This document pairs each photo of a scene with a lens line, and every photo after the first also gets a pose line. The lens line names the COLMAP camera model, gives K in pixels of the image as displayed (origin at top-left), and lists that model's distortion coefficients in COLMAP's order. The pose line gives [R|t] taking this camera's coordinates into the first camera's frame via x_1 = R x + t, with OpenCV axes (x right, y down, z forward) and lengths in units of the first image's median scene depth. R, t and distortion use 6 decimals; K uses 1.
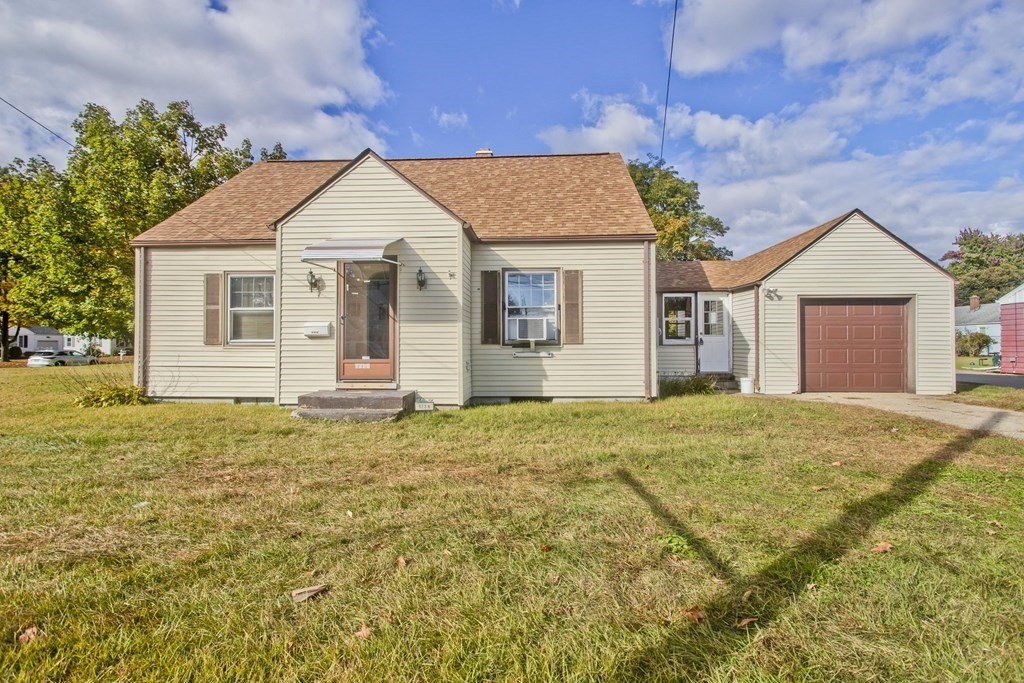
lens RADIAL K [[494.4, 0, 513.8], [0, 494.4, 335.0], [0, 0, 1]] dist [0.004246, 0.000827]
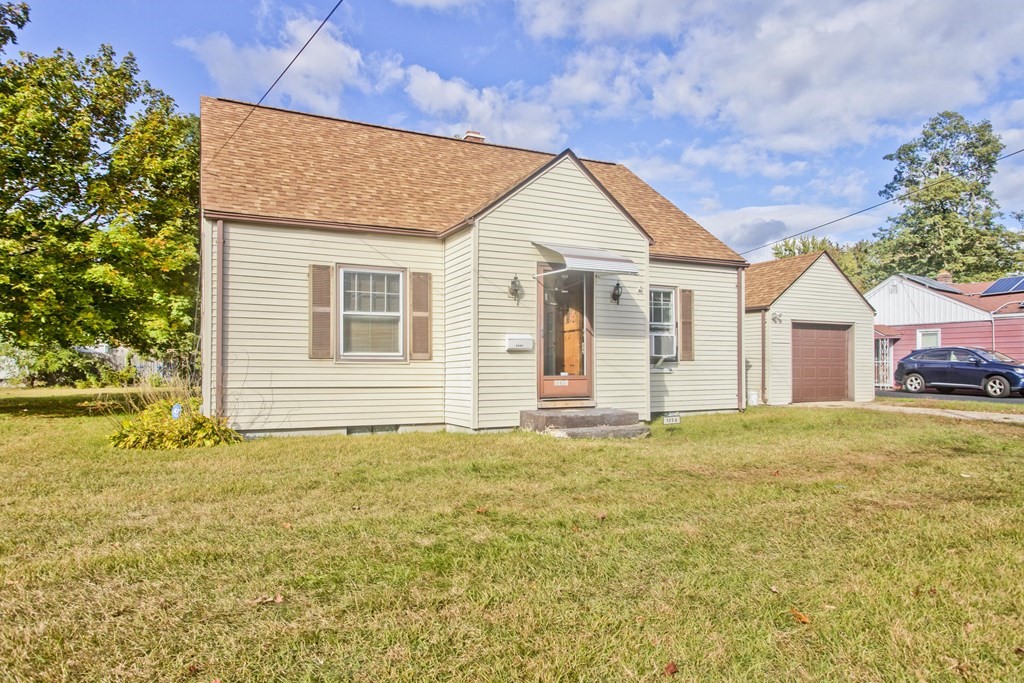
lens RADIAL K [[655.9, 0, 514.9], [0, 655.9, 367.4], [0, 0, 1]] dist [0.003210, 0.001093]
pose [[0.865367, 0.000609, 0.501138, -0.854389], [-0.015588, 0.999548, 0.025703, 0.002762], [-0.500896, -0.030054, 0.864986, -0.016808]]
